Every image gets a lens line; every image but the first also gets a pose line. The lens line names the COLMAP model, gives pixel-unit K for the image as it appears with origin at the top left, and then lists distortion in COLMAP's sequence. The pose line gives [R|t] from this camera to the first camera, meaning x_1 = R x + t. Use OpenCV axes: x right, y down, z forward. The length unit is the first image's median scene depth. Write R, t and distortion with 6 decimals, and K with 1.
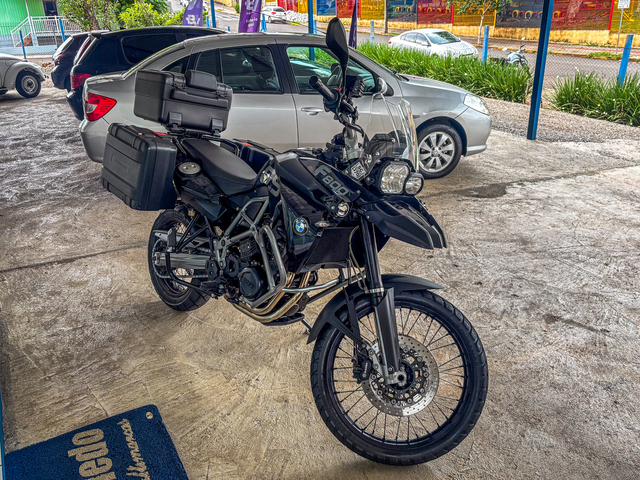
lens RADIAL K [[493.6, 0, 320.9], [0, 493.6, 240.5], [0, 0, 1]] dist [0.000382, -0.002347]
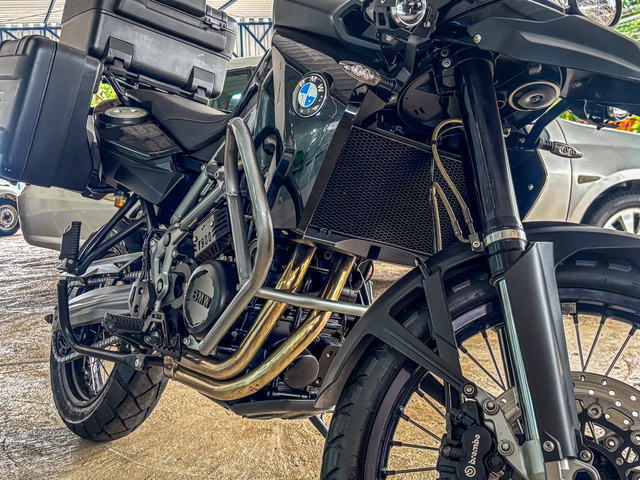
lens RADIAL K [[804.2, 0, 319.8], [0, 804.2, 239.4], [0, 0, 1]] dist [-0.022034, 0.000000]
pose [[0.989605, 0.006153, -0.143683, 0.060389], [-0.045353, 0.961456, -0.271194, 0.254304], [0.136476, 0.274891, 0.951740, 0.400465]]
